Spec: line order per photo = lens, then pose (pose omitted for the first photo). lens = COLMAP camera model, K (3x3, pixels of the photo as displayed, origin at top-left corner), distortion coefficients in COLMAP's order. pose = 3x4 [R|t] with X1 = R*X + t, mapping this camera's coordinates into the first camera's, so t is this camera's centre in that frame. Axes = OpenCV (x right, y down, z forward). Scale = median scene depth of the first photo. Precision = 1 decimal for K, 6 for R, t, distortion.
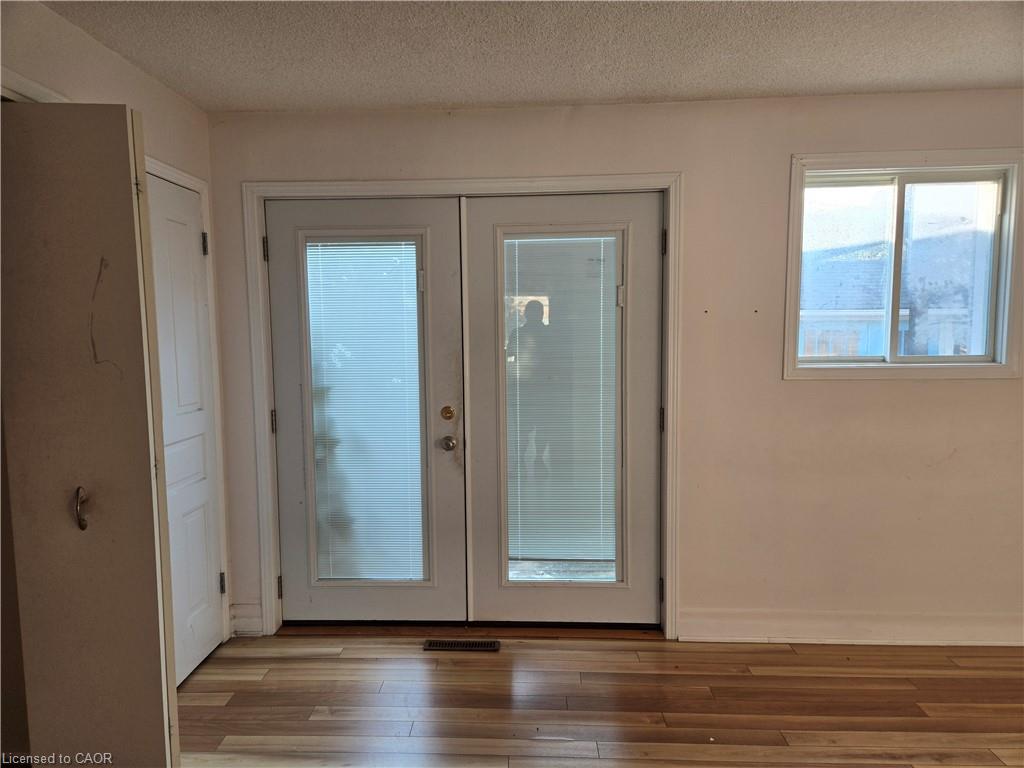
lens RADIAL K [[689.8, 0, 503.5], [0, 689.8, 383.1], [0, 0, 1]] dist [0.017787, -0.001418]
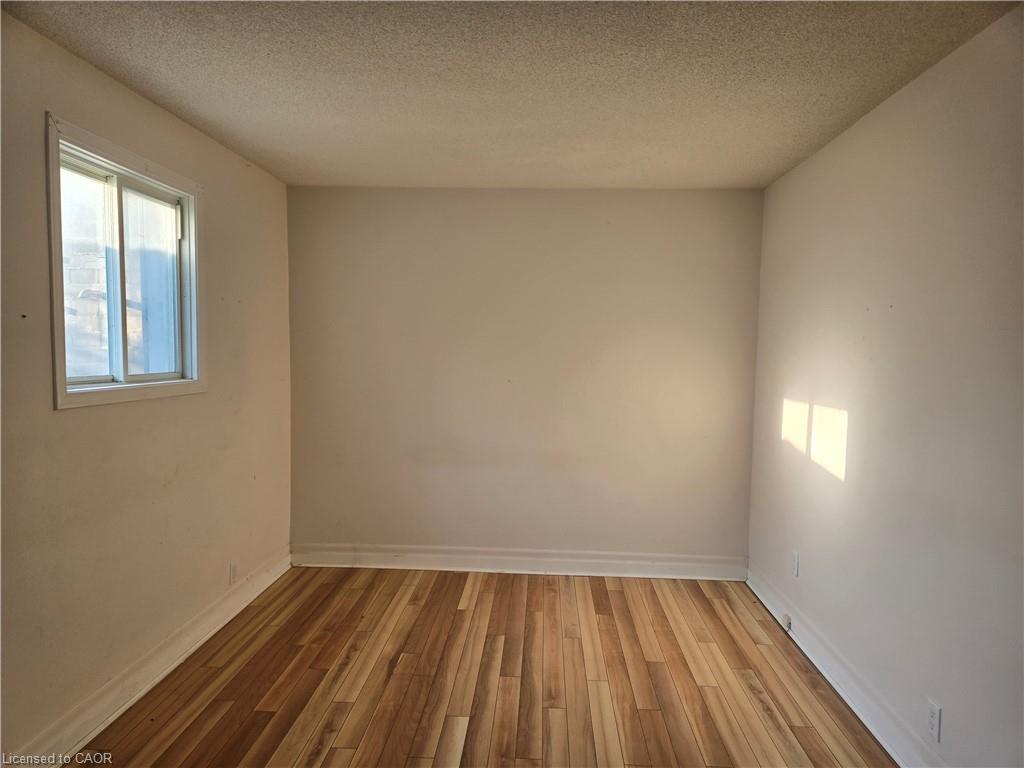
lens RADIAL K [[689.8, 0, 503.8], [0, 689.8, 393.0], [0, 0, 1]] dist [0.017787, -0.001418]
pose [[0.019652, -0.053112, 0.998395, -0.344527], [0.061032, 0.996789, 0.051825, -0.033149], [-0.997942, 0.059915, 0.022831, 0.499644]]
